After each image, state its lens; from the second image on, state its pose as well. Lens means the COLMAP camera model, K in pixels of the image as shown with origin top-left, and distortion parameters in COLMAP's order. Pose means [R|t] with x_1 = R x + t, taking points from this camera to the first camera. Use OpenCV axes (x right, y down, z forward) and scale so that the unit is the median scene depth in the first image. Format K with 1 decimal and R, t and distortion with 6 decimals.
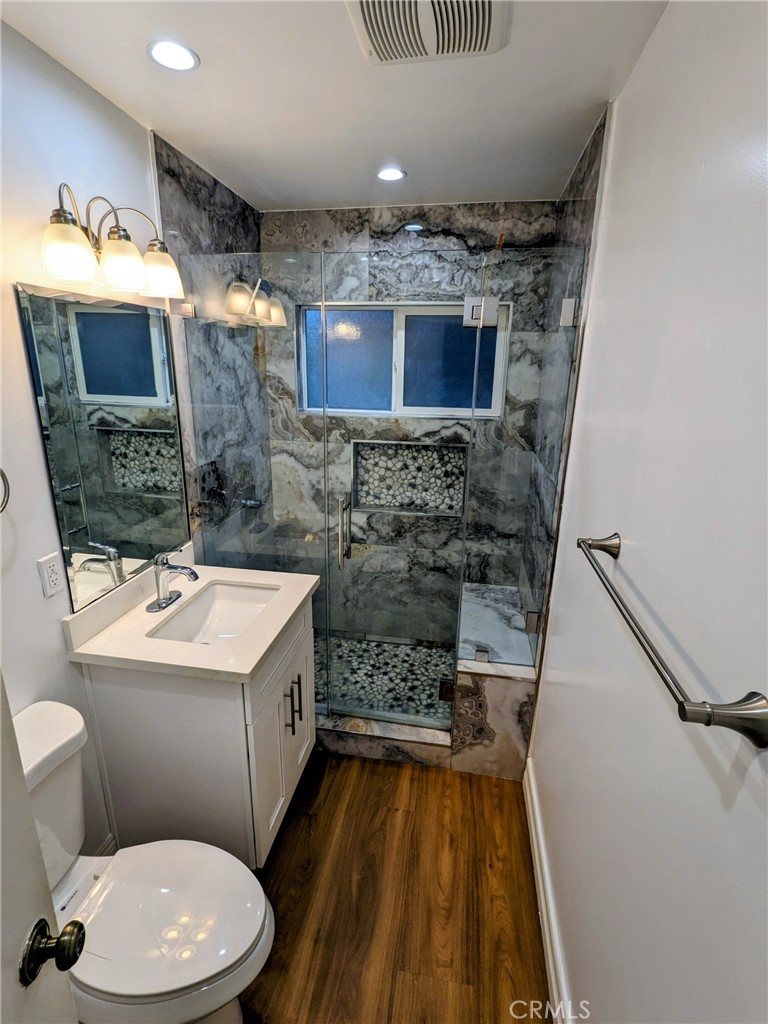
lens RADIAL K [[495.1, 0, 383.2], [0, 495.1, 519.3], [0, 0, 1]] dist [-0.003526, 0.003843]
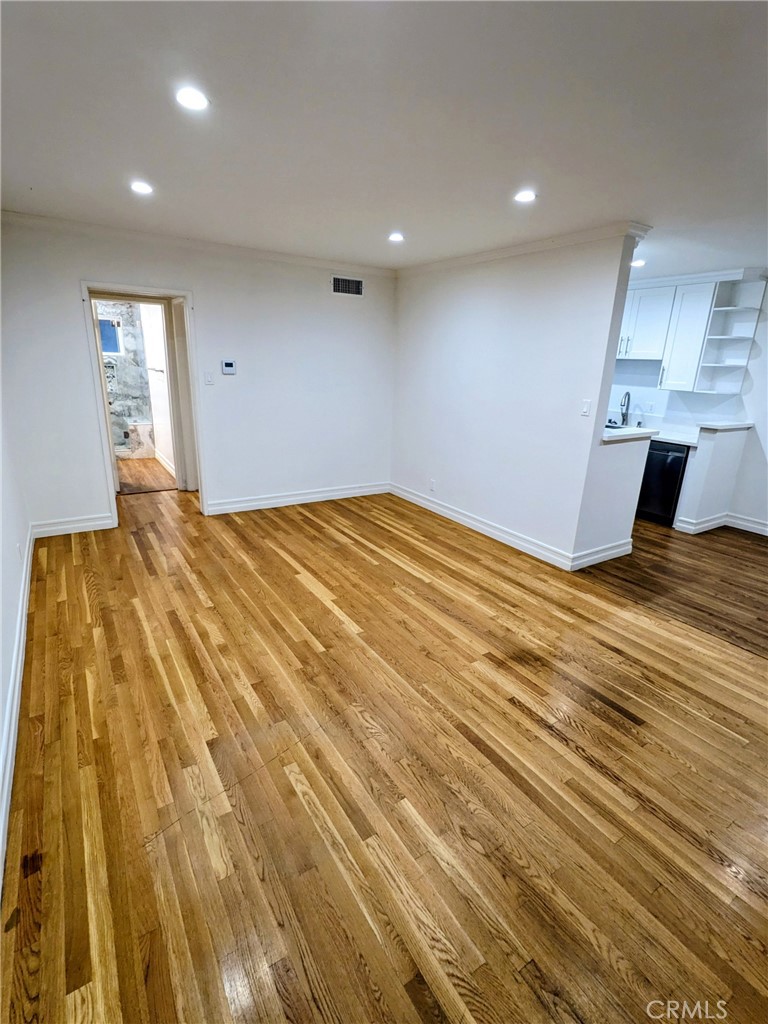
lens RADIAL K [[495.1, 0, 382.9], [0, 495.1, 511.4], [0, 0, 1]] dist [-0.003526, 0.003843]
pose [[0.744036, -0.190134, 0.640514, -0.743539], [0.178718, 0.980358, 0.083412, 0.800847], [-0.643793, 0.052410, 0.763403, -2.388456]]
